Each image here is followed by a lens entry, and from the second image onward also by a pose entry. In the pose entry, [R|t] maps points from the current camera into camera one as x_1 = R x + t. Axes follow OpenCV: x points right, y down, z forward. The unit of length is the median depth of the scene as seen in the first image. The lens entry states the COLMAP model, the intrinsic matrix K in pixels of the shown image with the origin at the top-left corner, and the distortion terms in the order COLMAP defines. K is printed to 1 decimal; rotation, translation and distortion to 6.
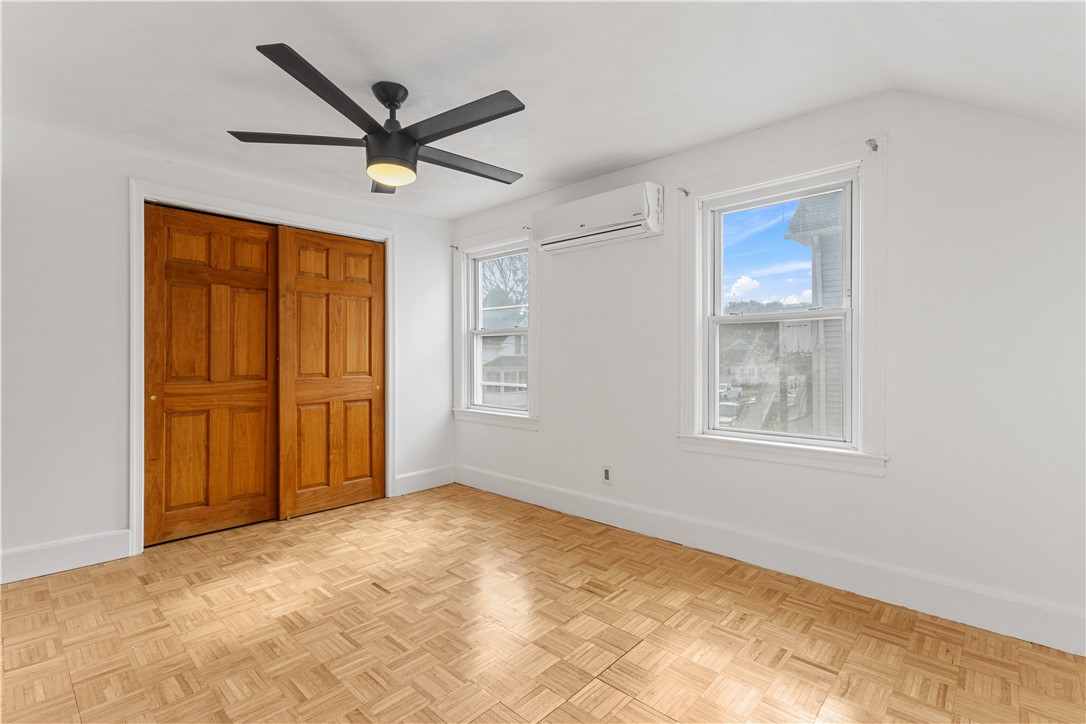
lens RADIAL K [[505.1, 0, 540.4], [0, 505.1, 358.0], [0, 0, 1]] dist [0.001629, 0.000575]
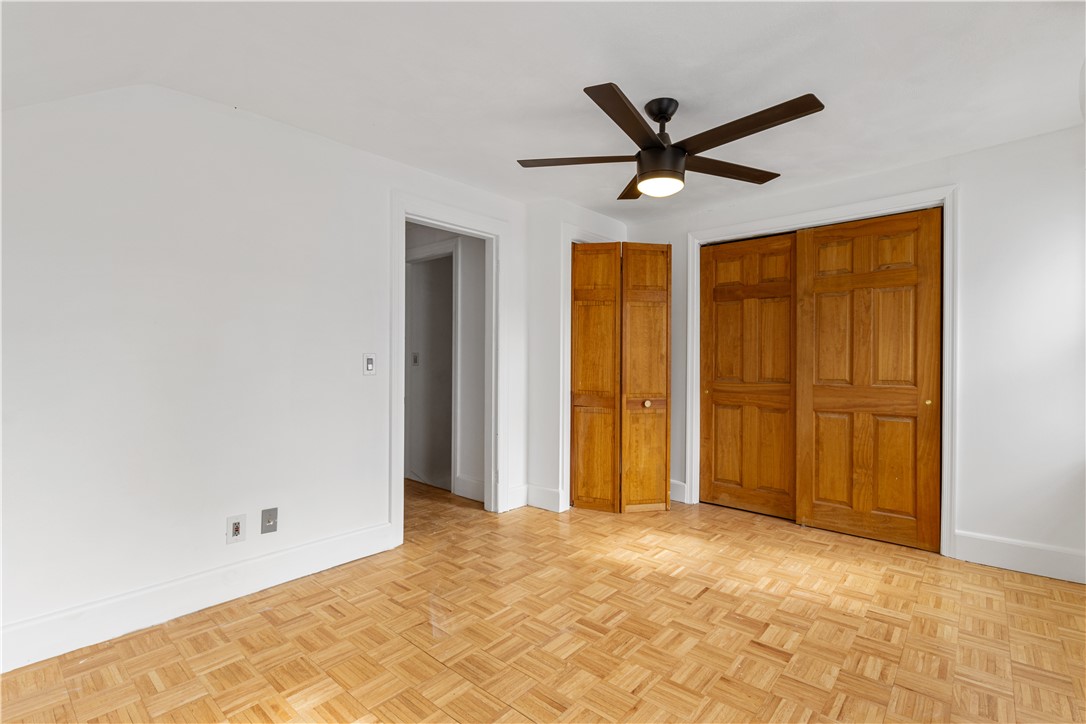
lens RADIAL K [[505.1, 0, 540.3], [0, 505.1, 360.9], [0, 0, 1]] dist [0.001629, 0.000575]
pose [[0.020603, 0.003066, -0.999783, 0.478618], [-0.003233, 0.999990, 0.003000, -0.004358], [0.999783, 0.003171, 0.020613, 0.467553]]
